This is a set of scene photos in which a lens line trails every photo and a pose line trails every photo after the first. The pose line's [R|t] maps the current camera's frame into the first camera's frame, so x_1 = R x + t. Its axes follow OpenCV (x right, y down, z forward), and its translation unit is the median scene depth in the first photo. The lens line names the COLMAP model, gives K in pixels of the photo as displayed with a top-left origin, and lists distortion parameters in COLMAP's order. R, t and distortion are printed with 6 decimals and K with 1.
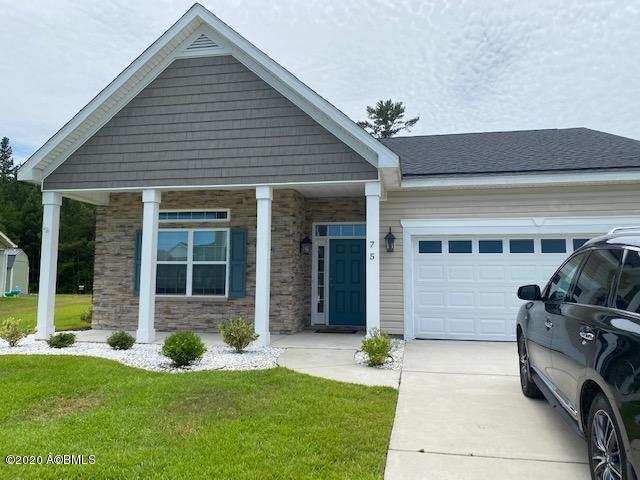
lens RADIAL K [[487.9, 0, 320.0], [0, 487.9, 240.0], [0, 0, 1]] dist [0.011456, 0.003740]
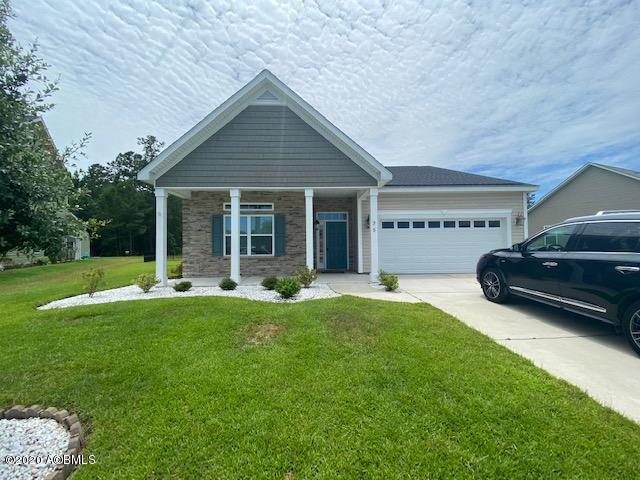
lens RADIAL K [[256.1, 0, 320.0], [0, 256.1, 240.0], [0, 0, 1]] dist [0.028908, -0.000050]
pose [[0.973409, -0.015108, 0.228575, -0.266960], [0.000261, 0.997895, 0.064846, 0.007257], [-0.229073, -0.063062, 0.971364, 0.115363]]
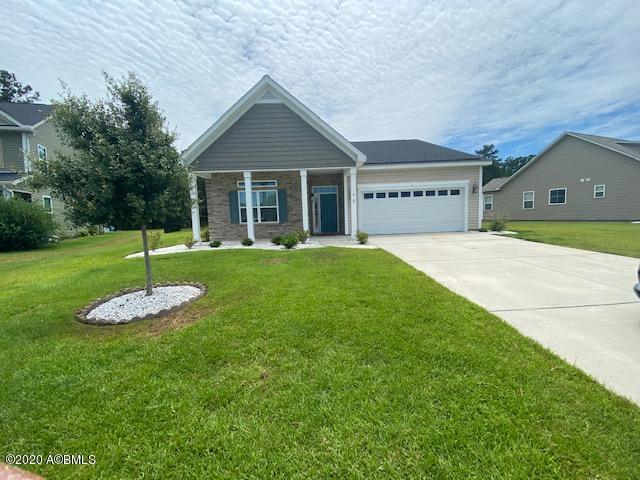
lens RADIAL K [[256.1, 0, 320.0], [0, 256.1, 240.0], [0, 0, 1]] dist [0.028908, -0.000050]
pose [[0.976146, -0.061946, 0.208089, -0.285090], [0.025466, 0.984485, 0.173611, 0.002534], [-0.215615, -0.164171, 0.962579, -0.168377]]
